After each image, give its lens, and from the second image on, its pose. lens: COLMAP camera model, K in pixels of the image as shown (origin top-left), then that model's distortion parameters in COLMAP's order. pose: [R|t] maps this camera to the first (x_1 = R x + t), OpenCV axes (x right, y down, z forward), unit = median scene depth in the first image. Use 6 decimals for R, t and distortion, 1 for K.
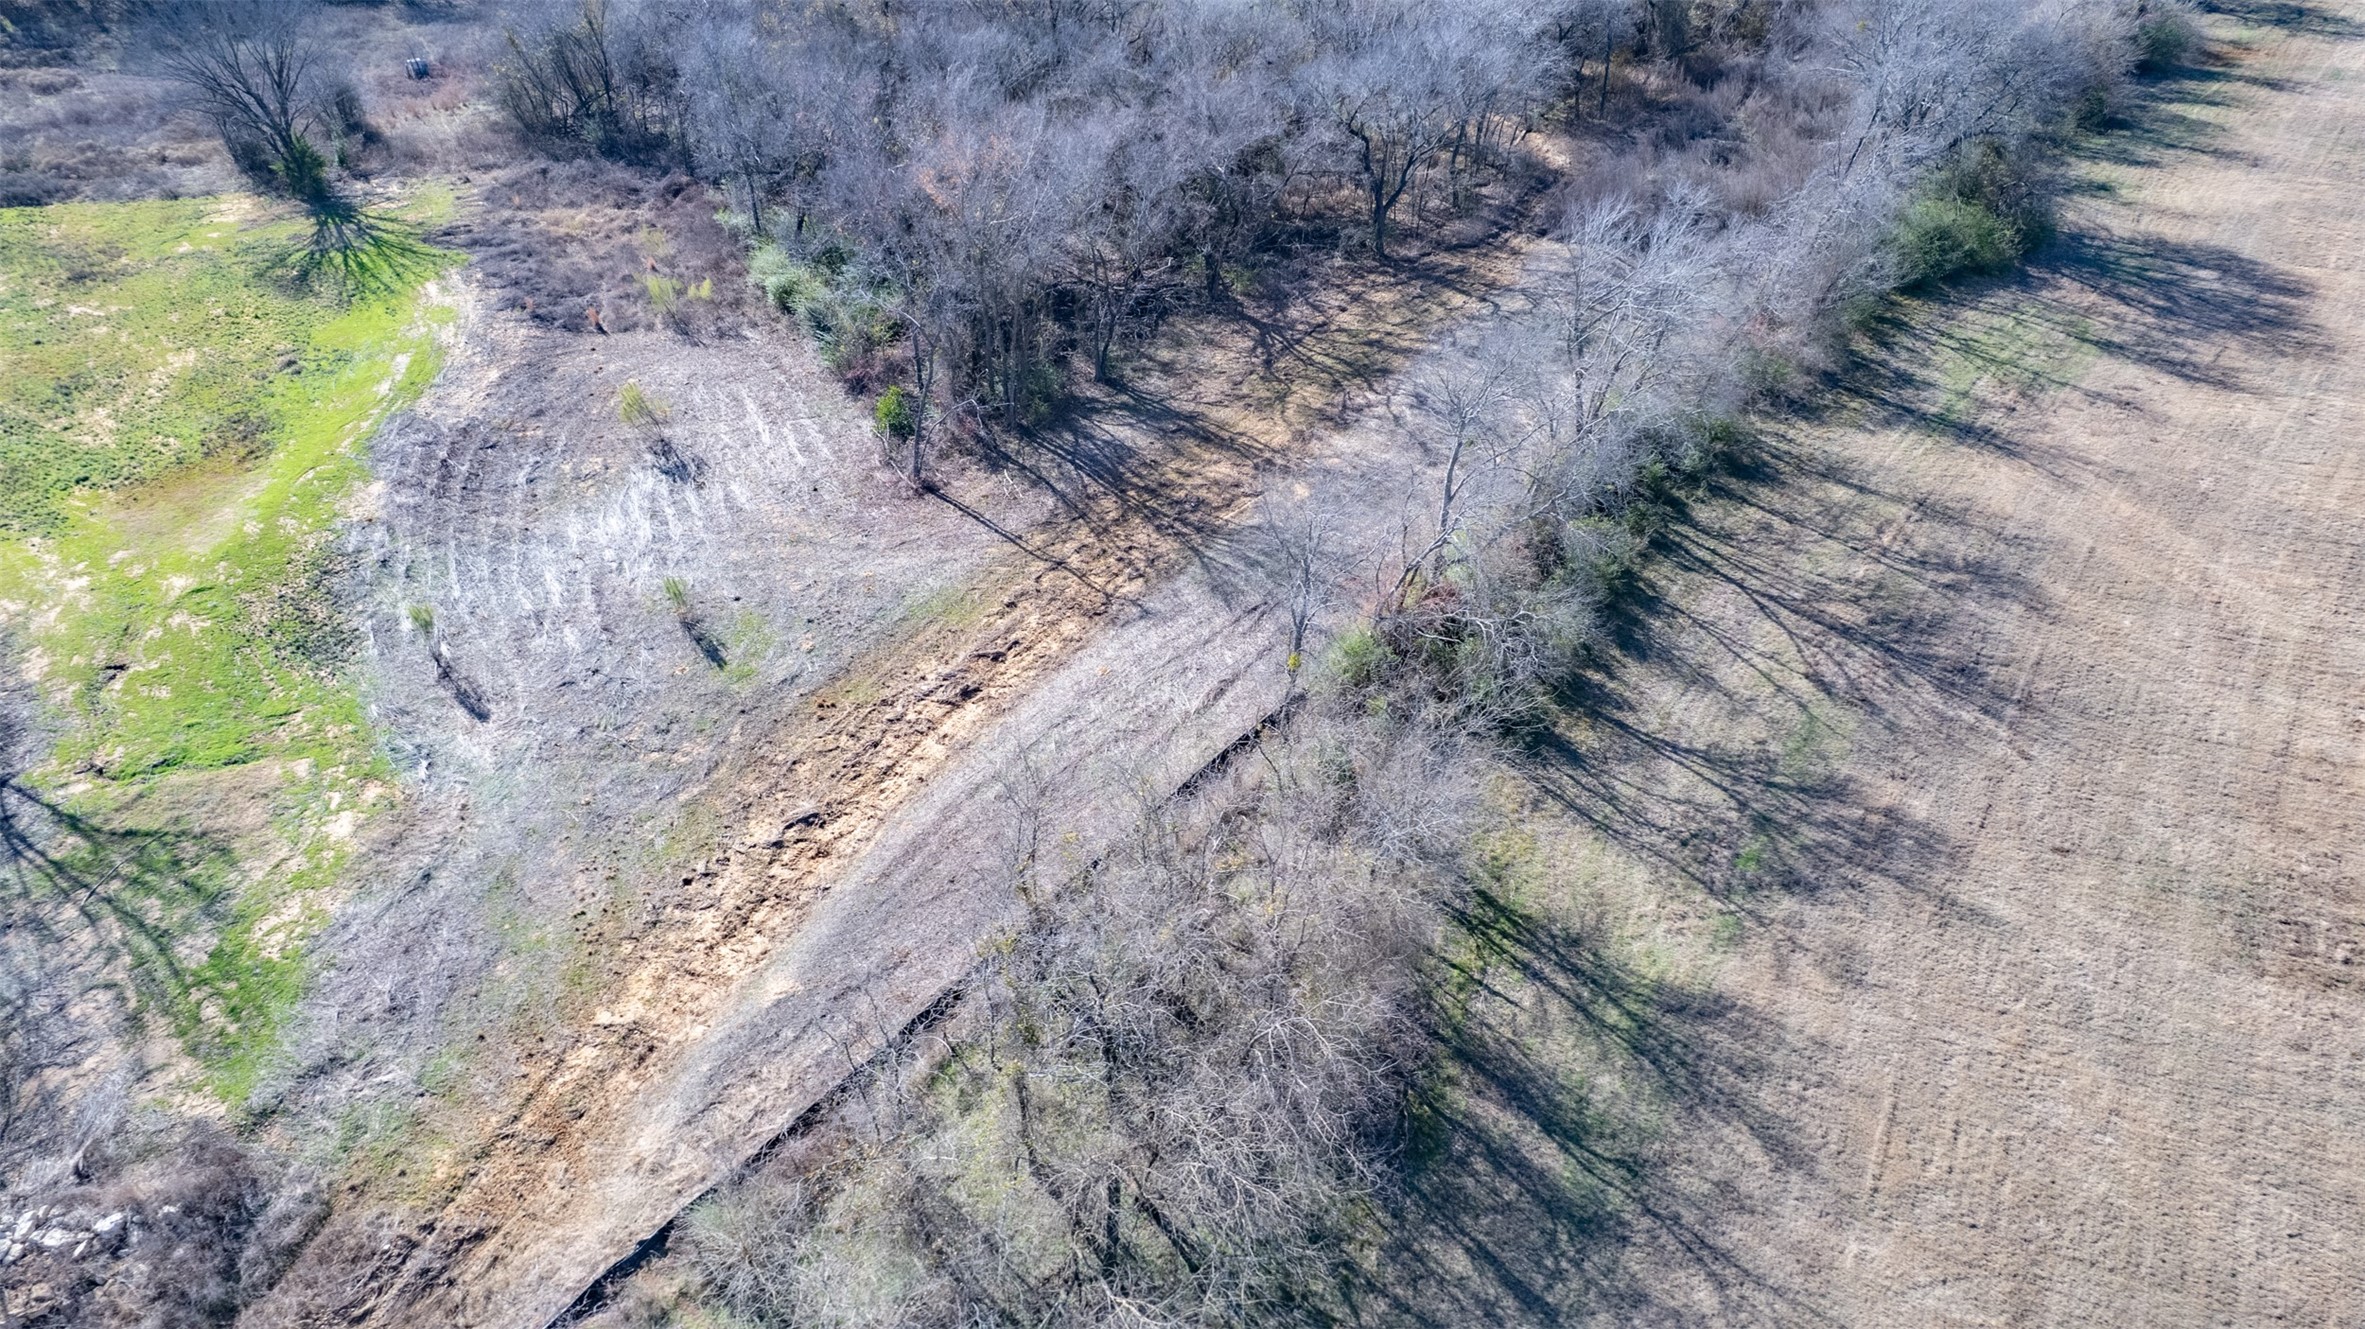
lens RADIAL K [[1511.4, 0, 1187.9], [0, 1511.4, 669.6], [0, 0, 1]] dist [-0.069095, 0.062518]
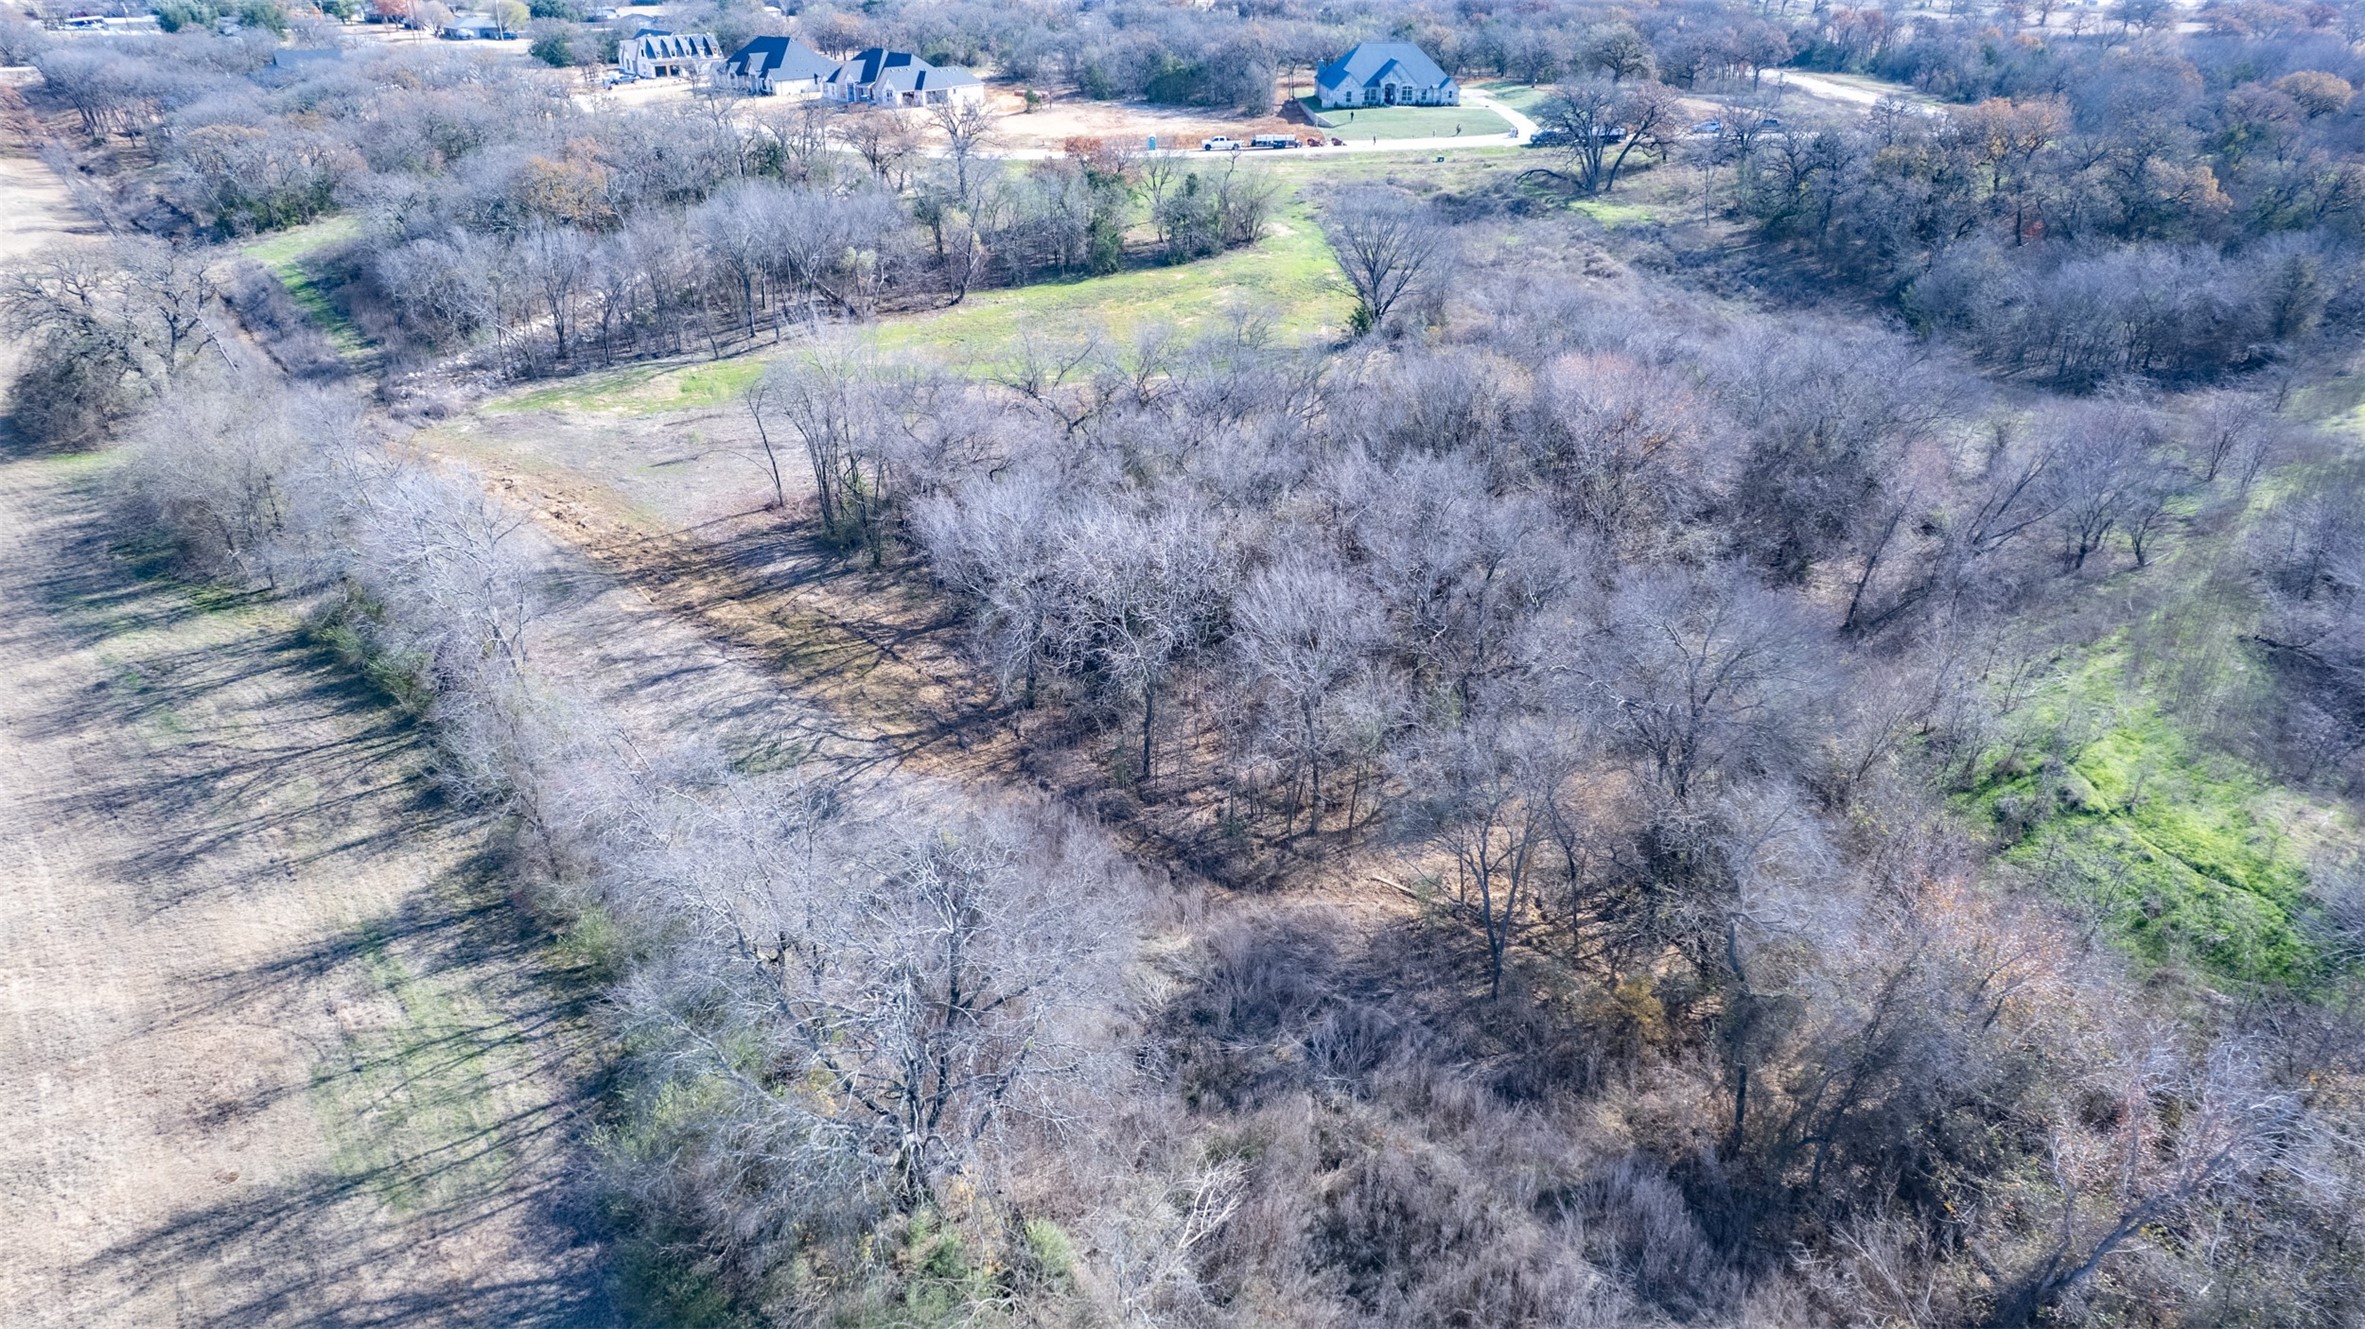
lens RADIAL K [[1511.4, 0, 1189.2], [0, 1511.4, 670.3], [0, 0, 1]] dist [-0.069095, 0.062518]
pose [[-0.203390, 0.472964, -0.857285, 1.065051], [-0.604154, 0.628393, 0.490020, -0.965187], [0.770474, 0.617597, 0.157934, 1.125741]]
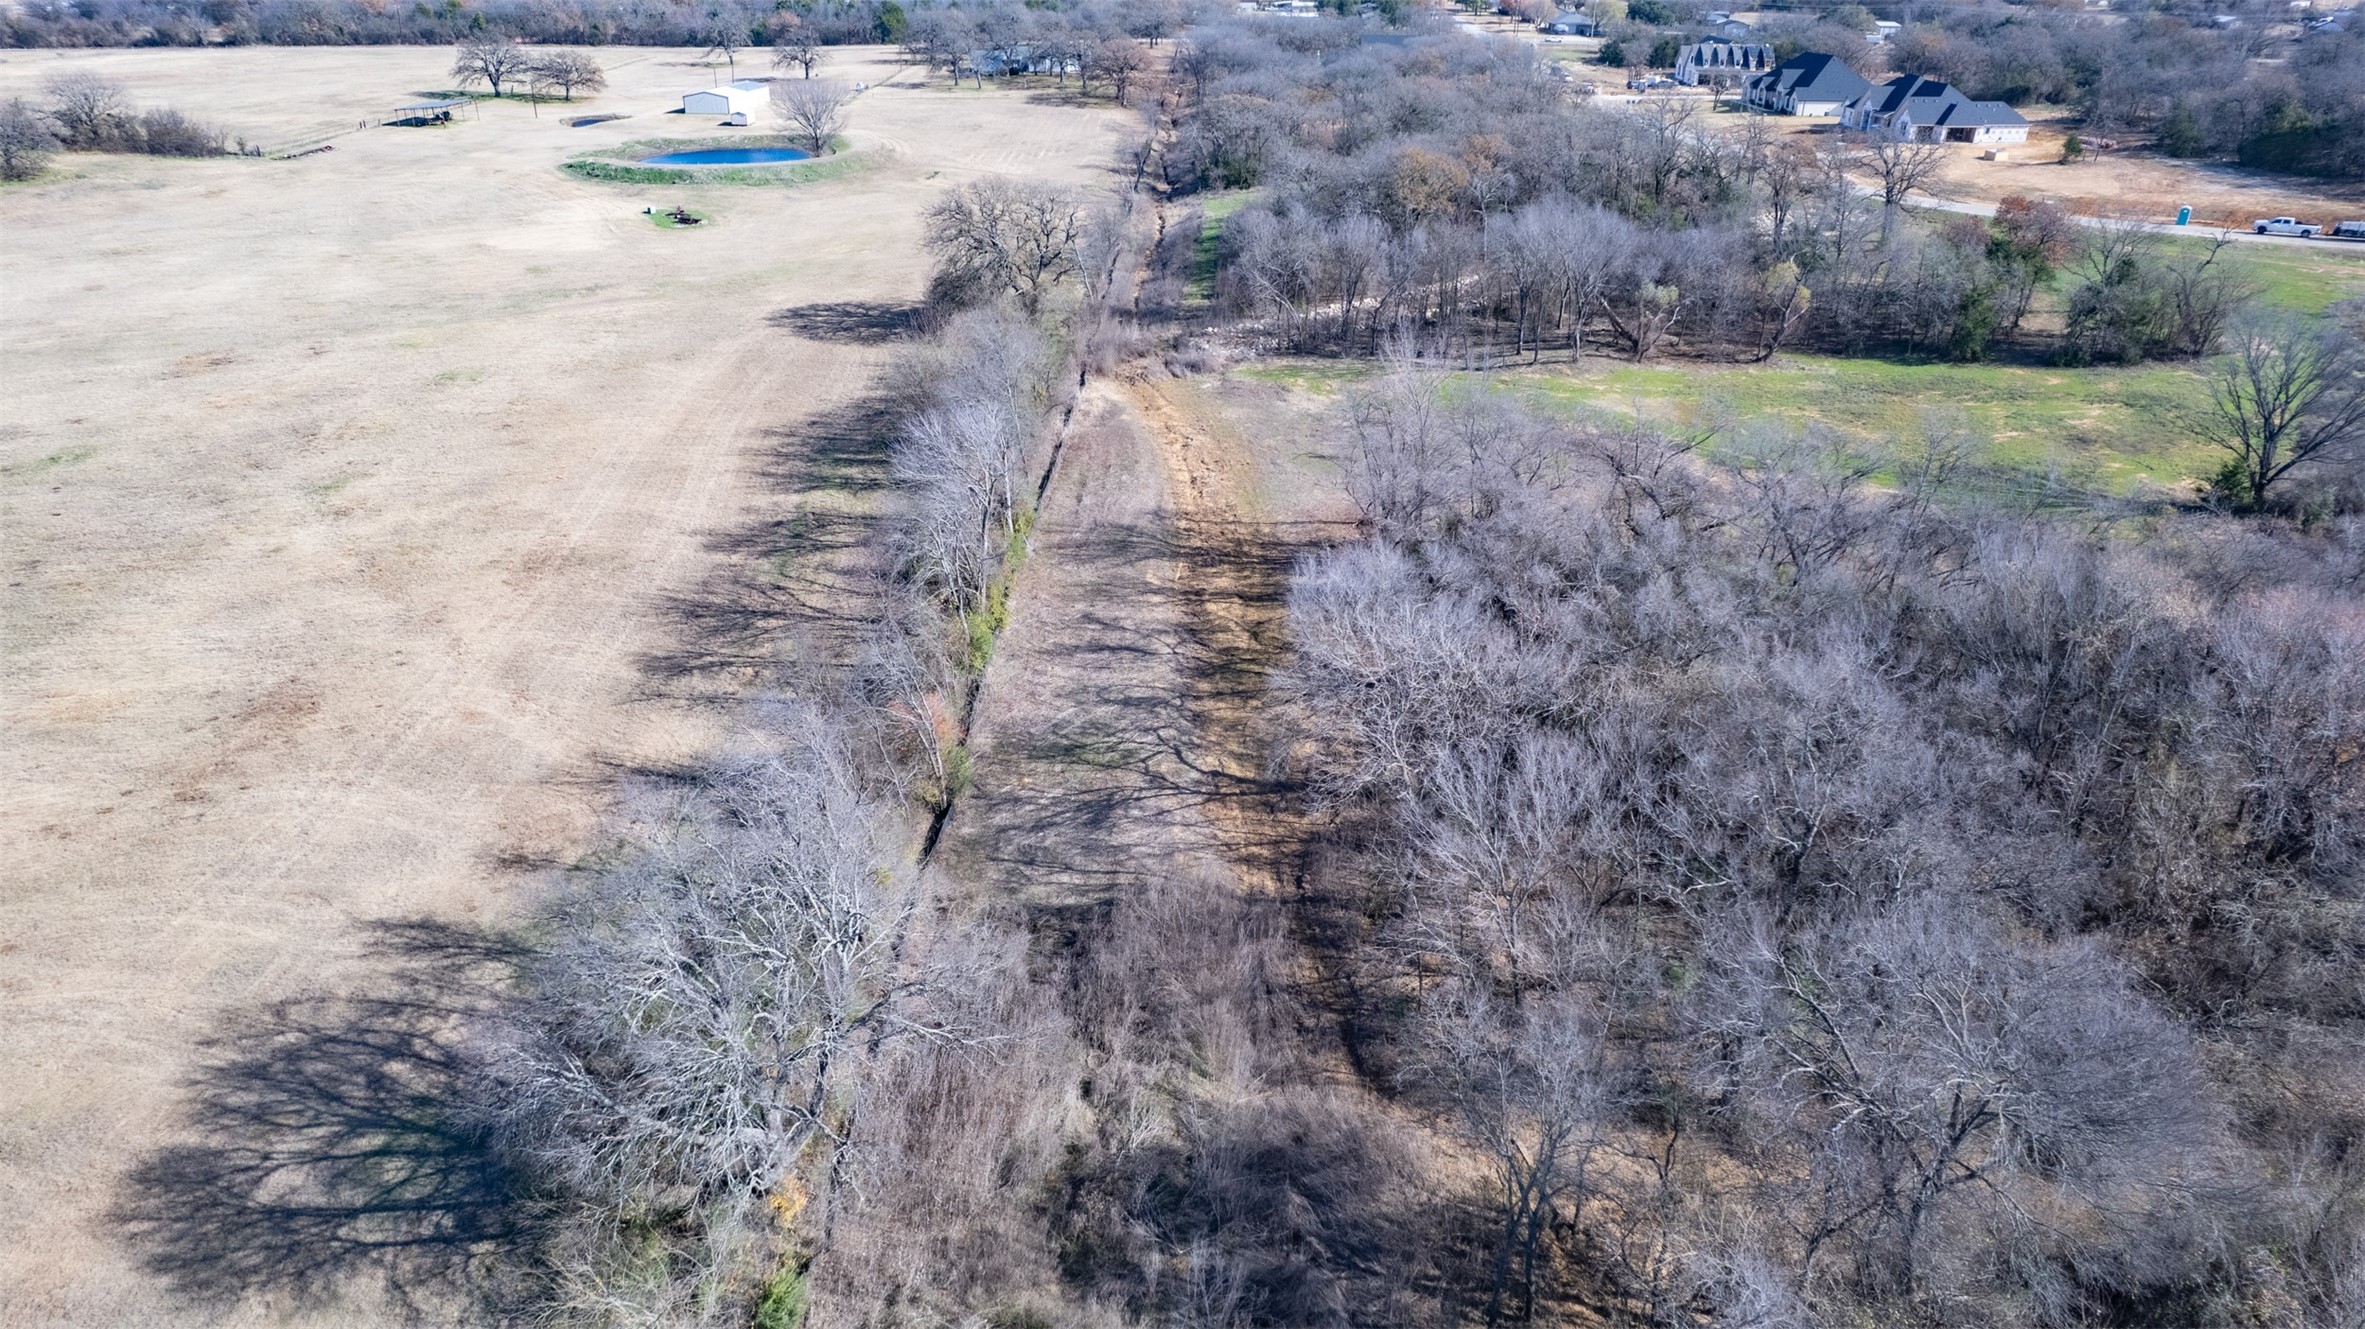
lens RADIAL K [[1511.4, 0, 1183.5], [0, 1511.4, 681.8], [0, 0, 1]] dist [-0.069095, 0.062518]
pose [[-0.799509, 0.302218, -0.519085, 0.753830], [-0.354412, 0.460371, 0.813910, -1.141508], [0.484950, 0.834699, -0.260961, 1.362020]]
